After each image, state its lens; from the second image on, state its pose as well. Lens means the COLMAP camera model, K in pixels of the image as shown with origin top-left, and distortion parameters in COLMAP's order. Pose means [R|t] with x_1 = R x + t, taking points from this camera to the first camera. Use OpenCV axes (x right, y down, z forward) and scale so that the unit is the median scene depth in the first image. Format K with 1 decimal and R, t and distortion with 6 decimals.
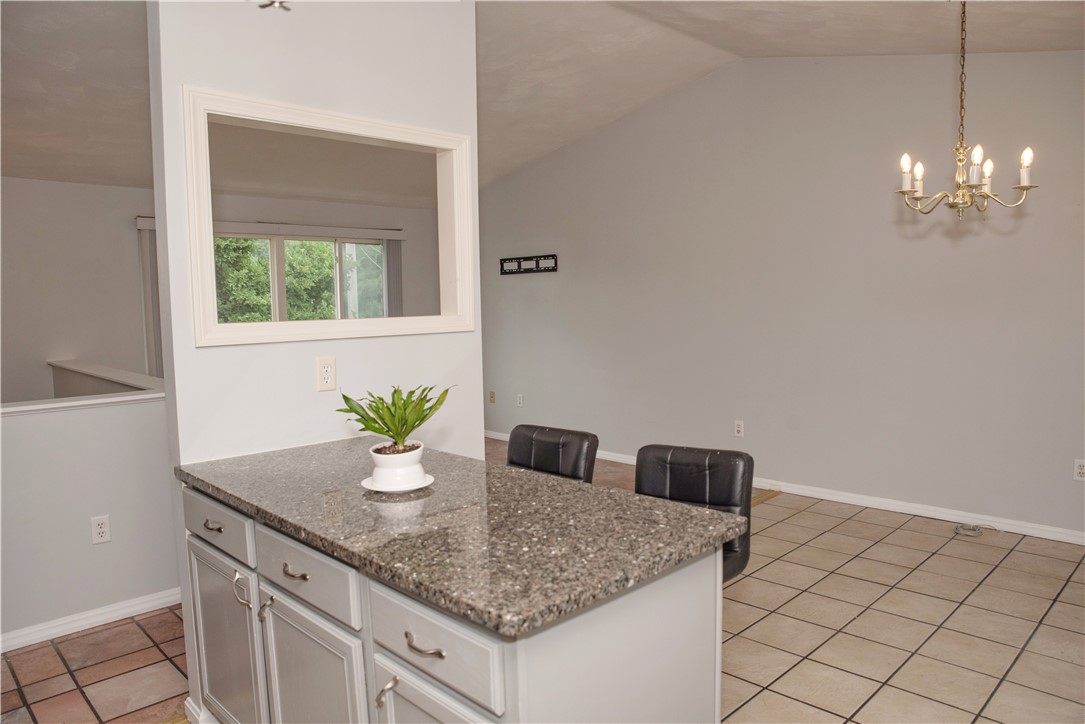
lens RADIAL K [[741.3, 0, 547.1], [0, 741.3, 362.4], [0, 0, 1]] dist [-0.129178, 0.089276]
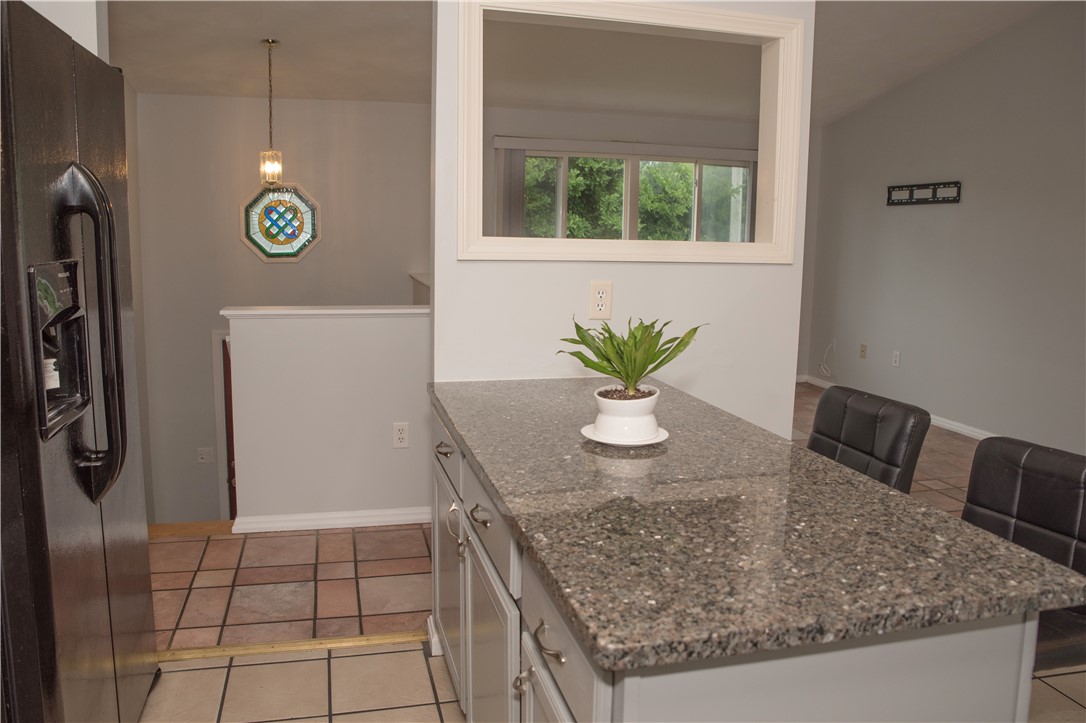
lens RADIAL K [[779.0, 0, 541.6], [0, 779.0, 343.2], [0, 0, 1]] dist [-0.132953, 0.104475]
pose [[0.856849, 0.104370, -0.504892, 0.166737], [-0.077122, 0.994224, 0.074641, 0.003369], [0.509766, -0.025018, 0.859949, 0.225551]]
